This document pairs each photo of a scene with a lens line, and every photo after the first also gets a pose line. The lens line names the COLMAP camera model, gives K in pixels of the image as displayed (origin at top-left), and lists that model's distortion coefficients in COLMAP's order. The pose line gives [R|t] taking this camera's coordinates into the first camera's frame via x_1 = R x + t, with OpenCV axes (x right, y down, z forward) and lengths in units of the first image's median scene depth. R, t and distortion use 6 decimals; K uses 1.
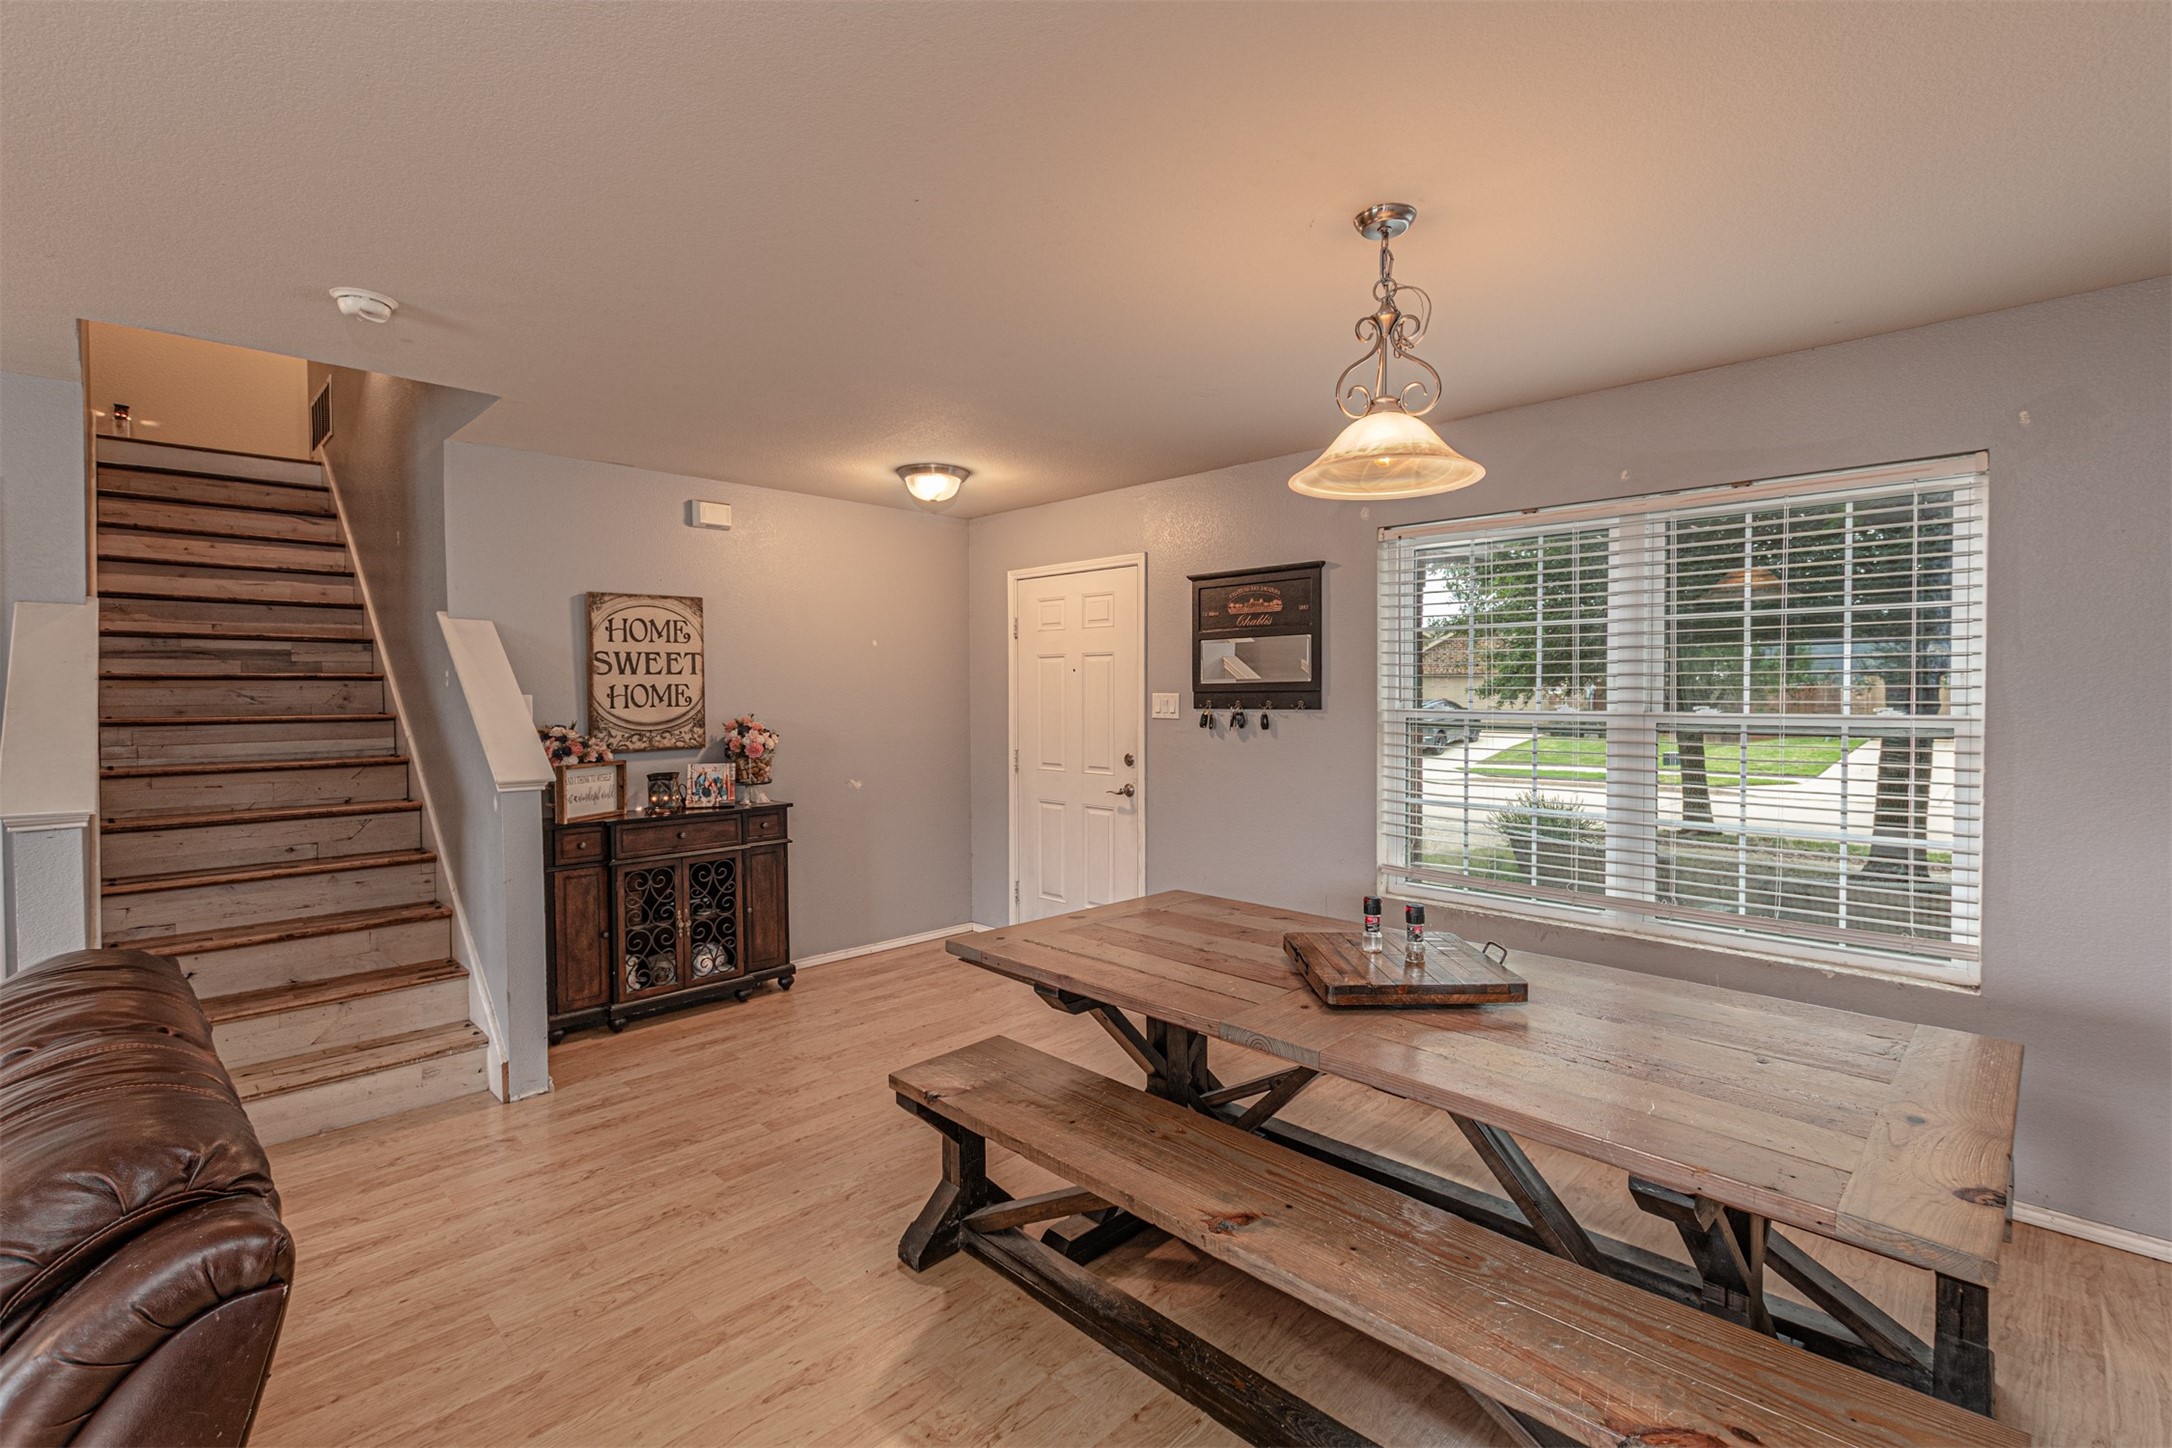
lens RADIAL K [[954.5, 0, 1109.3], [0, 954.5, 716.1], [0, 0, 1]] dist [0.005094, -0.000825]
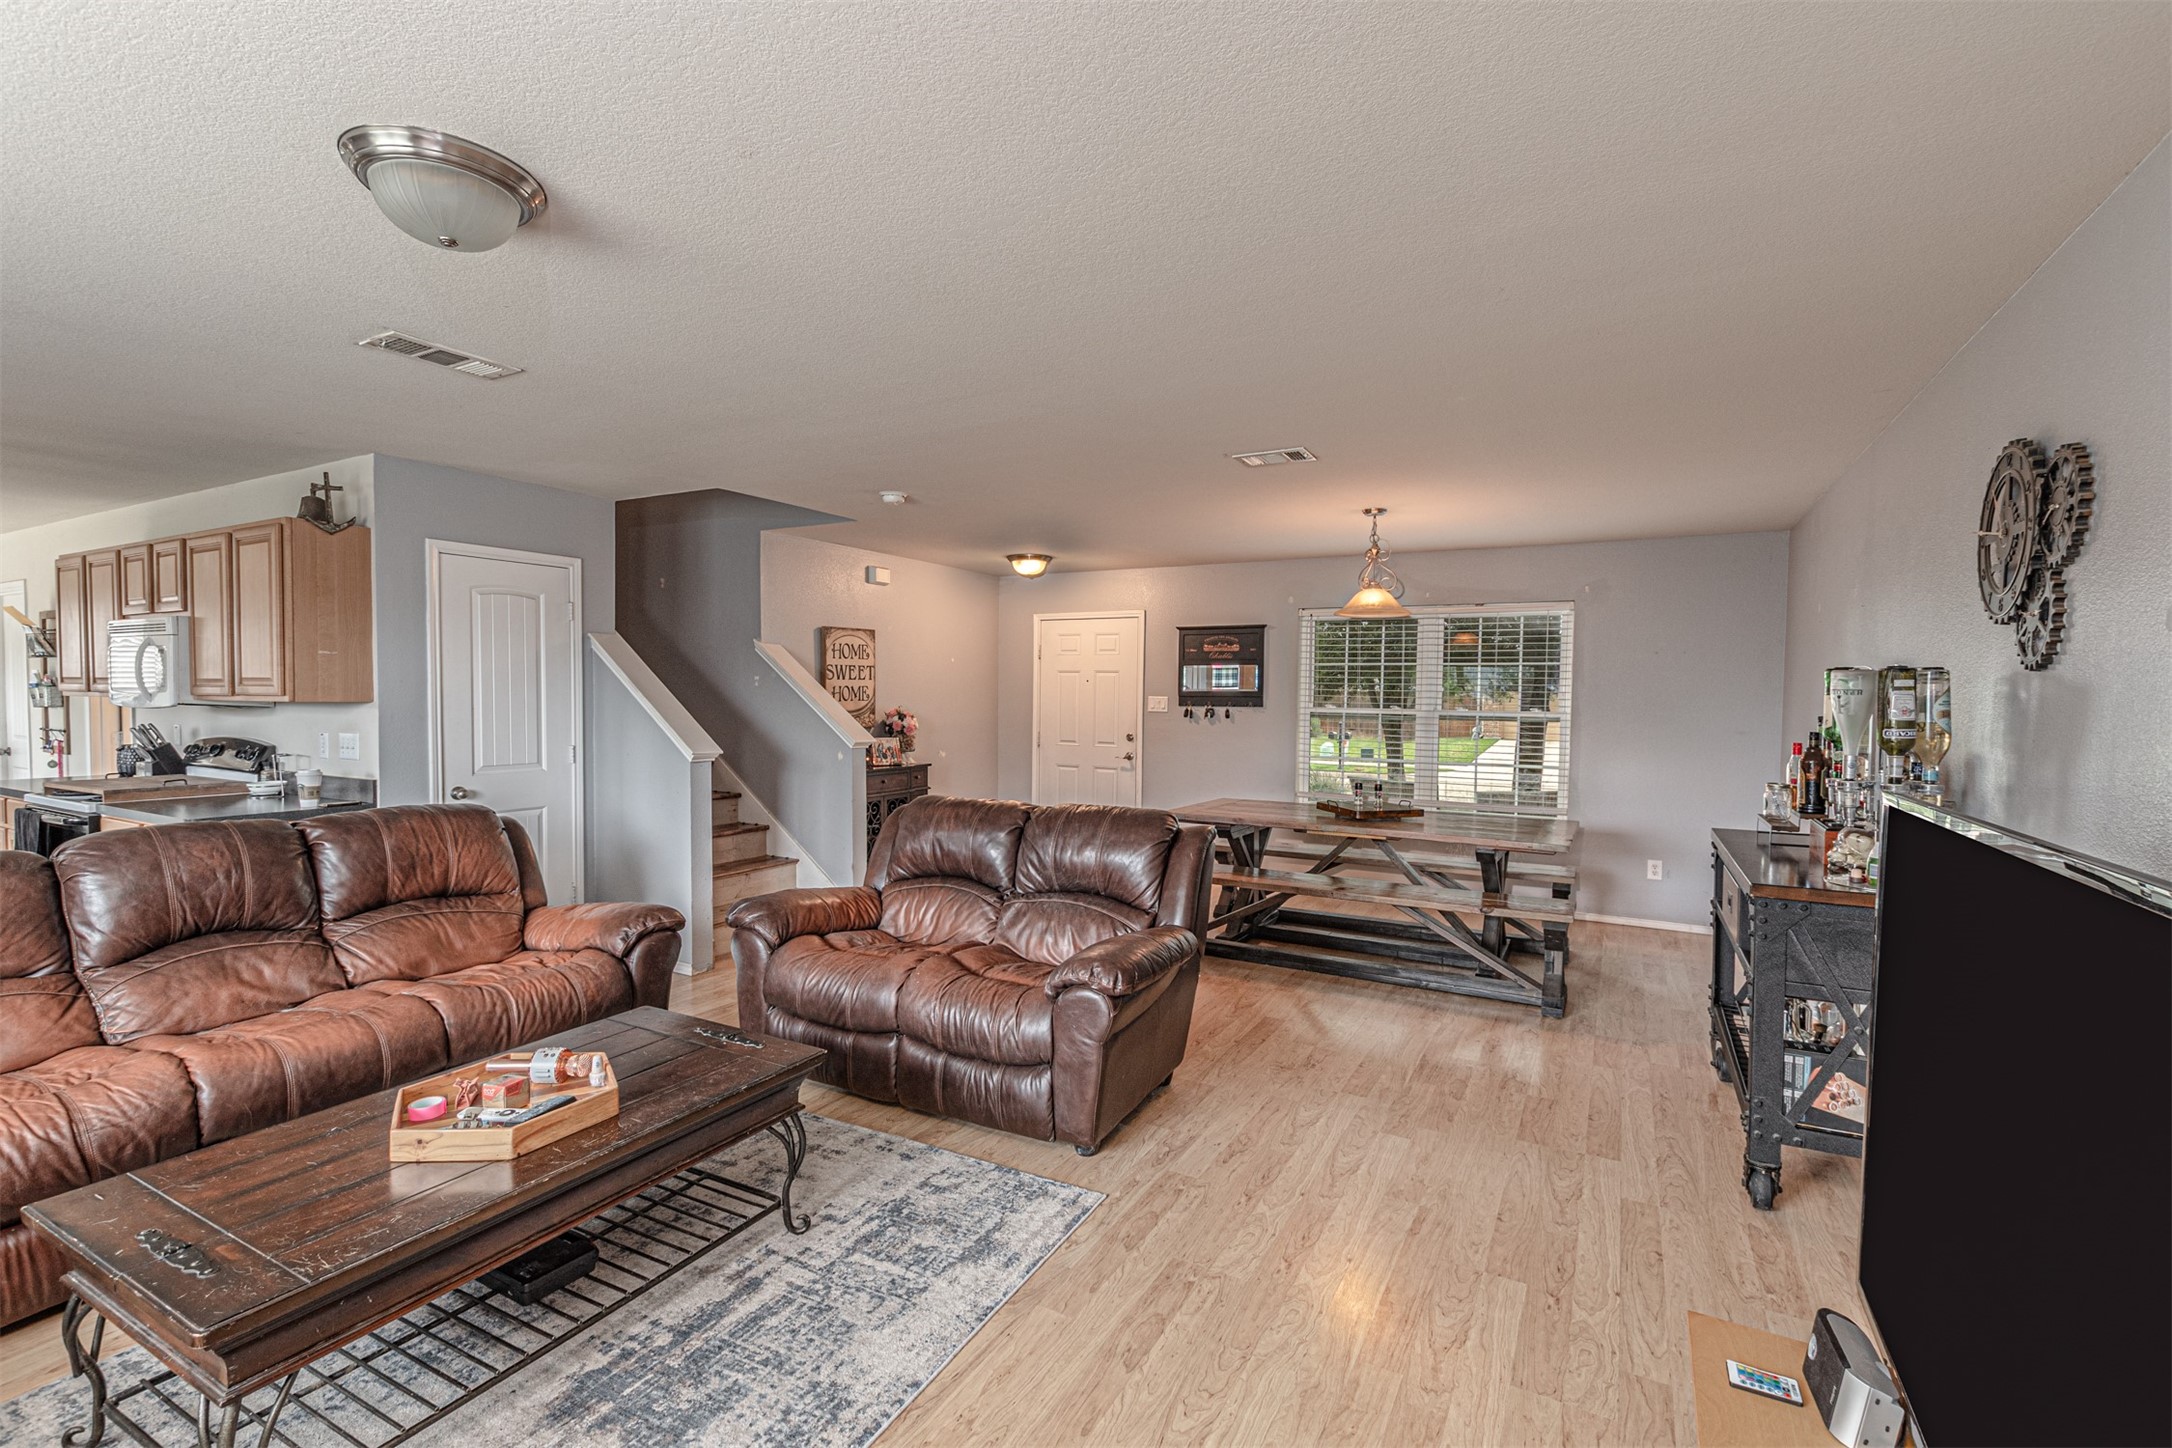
lens RADIAL K [[954.5, 0, 1072.0], [0, 954.5, 725.2], [0, 0, 1]] dist [0.005094, -0.000825]
pose [[0.966888, 0.006709, 0.255112, -0.531298], [-0.009656, 0.999900, 0.010300, 0.010488], [-0.255017, -0.012422, 0.966857, -0.584914]]
